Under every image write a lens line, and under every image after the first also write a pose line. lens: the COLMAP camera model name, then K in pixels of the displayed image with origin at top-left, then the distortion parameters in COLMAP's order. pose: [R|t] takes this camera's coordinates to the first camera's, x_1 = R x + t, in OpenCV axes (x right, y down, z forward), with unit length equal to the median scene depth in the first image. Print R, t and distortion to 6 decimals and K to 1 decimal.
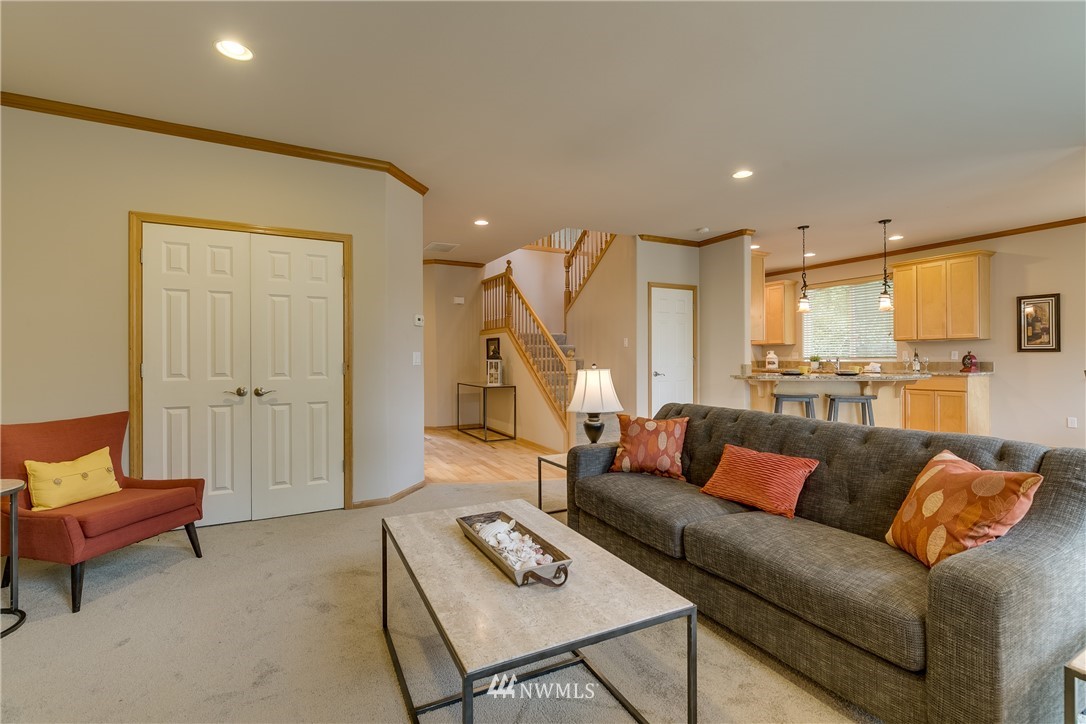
lens RADIAL K [[495.6, 0, 543.4], [0, 495.6, 359.2], [0, 0, 1]] dist [0.003865, 0.002358]
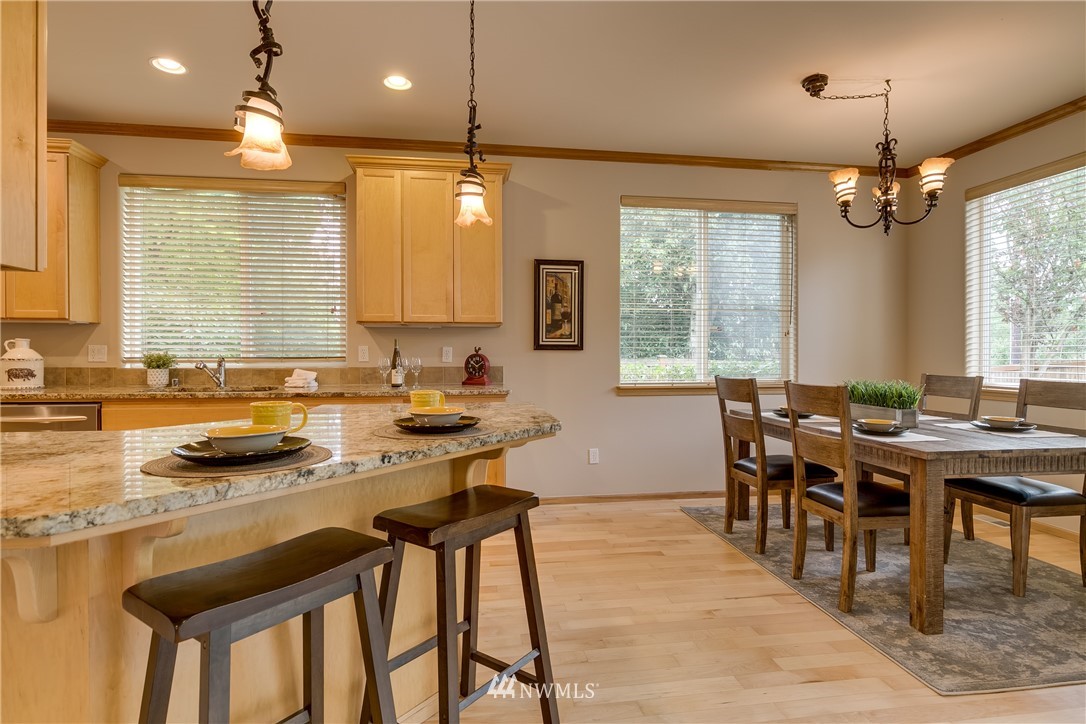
lens RADIAL K [[547.7, 0, 534.0], [0, 547.7, 356.1], [0, 0, 1]] dist [-0.005293, -0.000256]
pose [[0.334866, 0.002055, 0.942264, 0.304443], [0.000243, 0.999997, -0.002267, -0.005202], [-0.942266, 0.000988, 0.334865, 0.734094]]
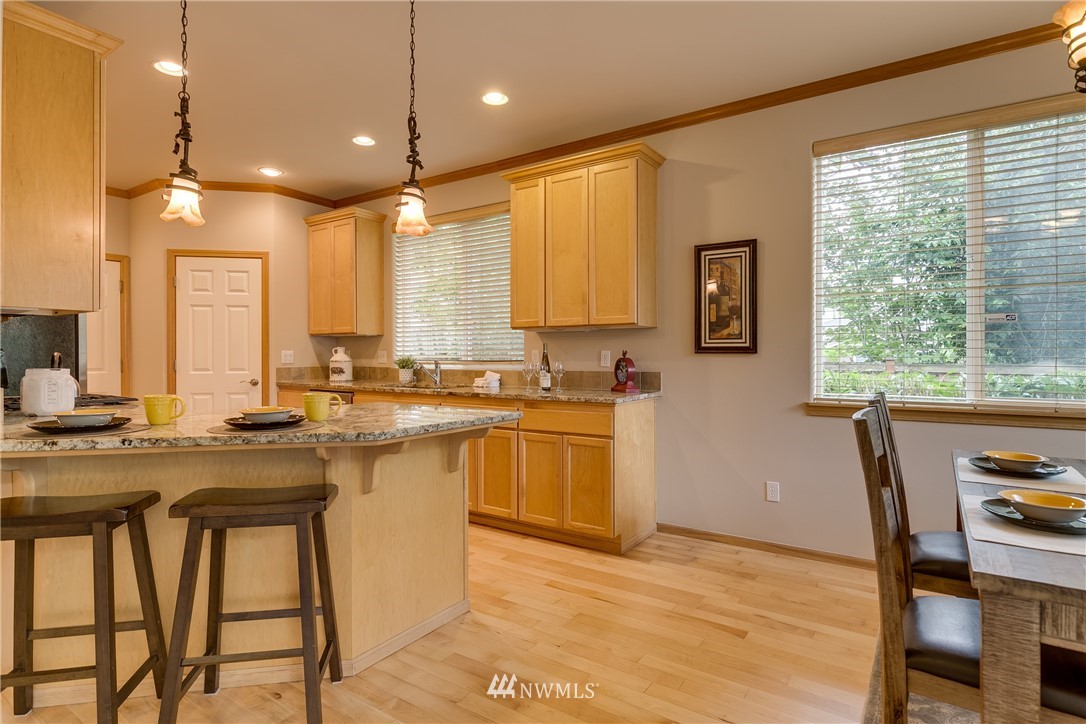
lens RADIAL K [[547.7, 0, 541.5], [0, 547.7, 361.9], [0, 0, 1]] dist [-0.005293, -0.000256]
pose [[0.887554, 0.000651, 0.460703, 0.521403], [-0.004022, 0.999972, 0.006335, -0.008162], [-0.460686, -0.007476, 0.887532, 0.541277]]
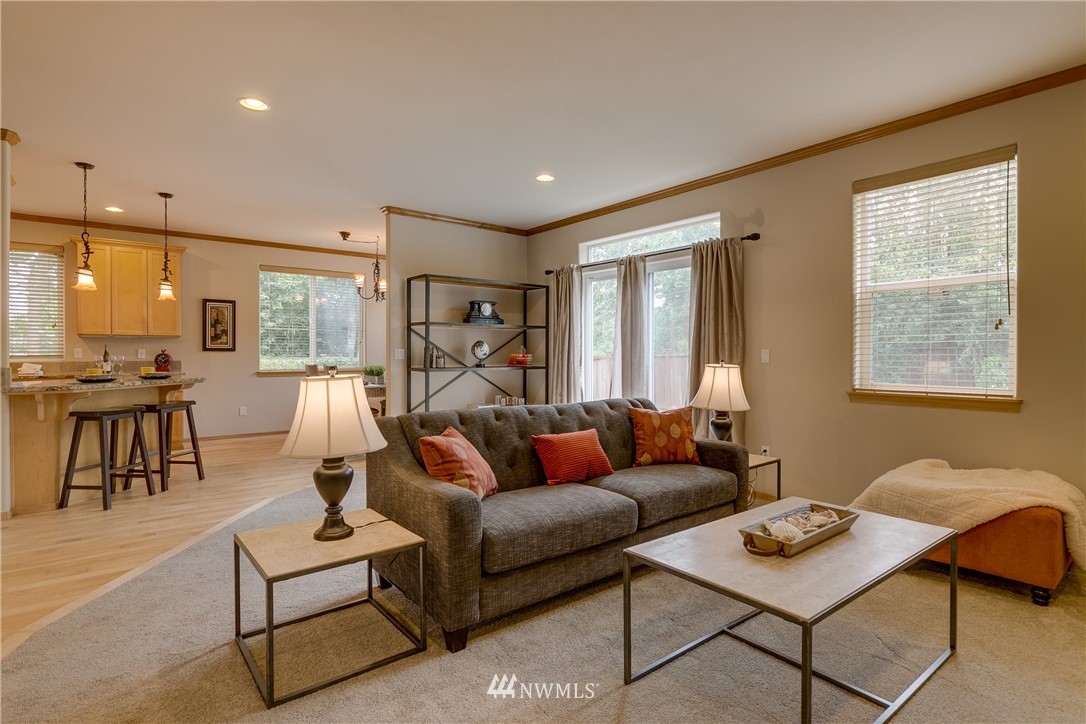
lens RADIAL K [[547.5, 0, 538.7], [0, 547.5, 358.2], [0, 0, 1]] dist [-0.002683, 0.001908]
pose [[-0.179901, -0.003504, 0.983679, -0.296479], [0.002298, 0.999989, 0.003982, -0.002460], [-0.983682, 0.002977, -0.179891, 0.481785]]
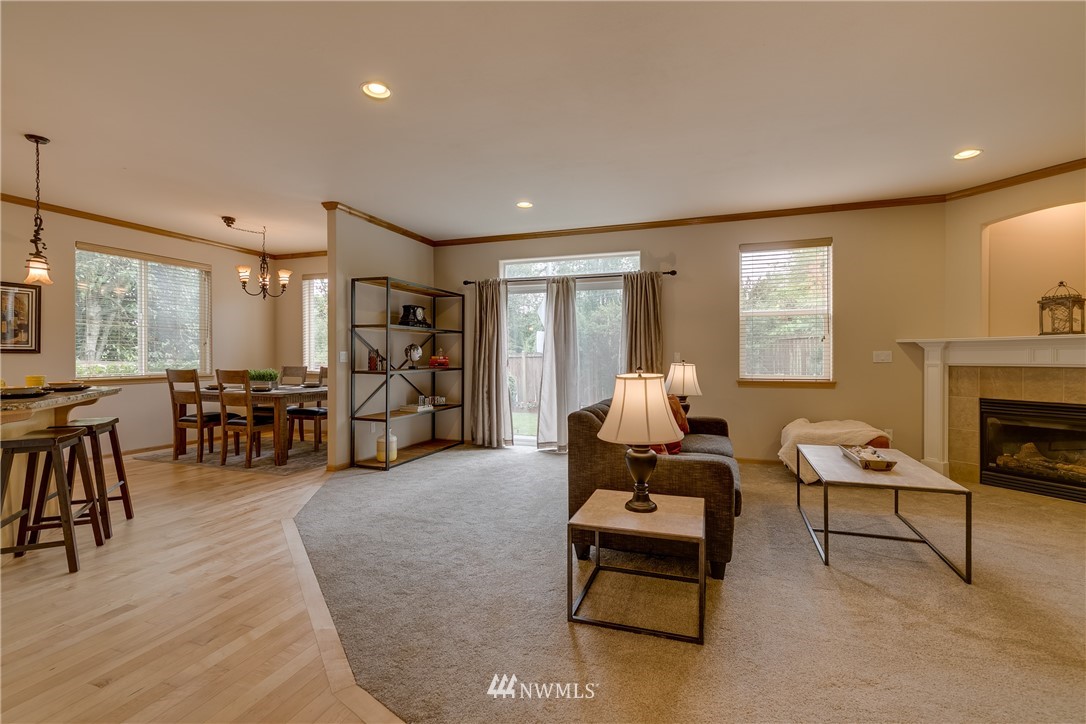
lens RADIAL K [[495.6, 0, 543.0], [0, 495.6, 358.7], [0, 0, 1]] dist [0.003865, 0.002358]
pose [[-0.676455, 0.001151, 0.736483, -0.161585], [0.005741, 0.999977, 0.003711, -0.004038], [-0.736462, 0.006738, -0.676445, 0.844230]]
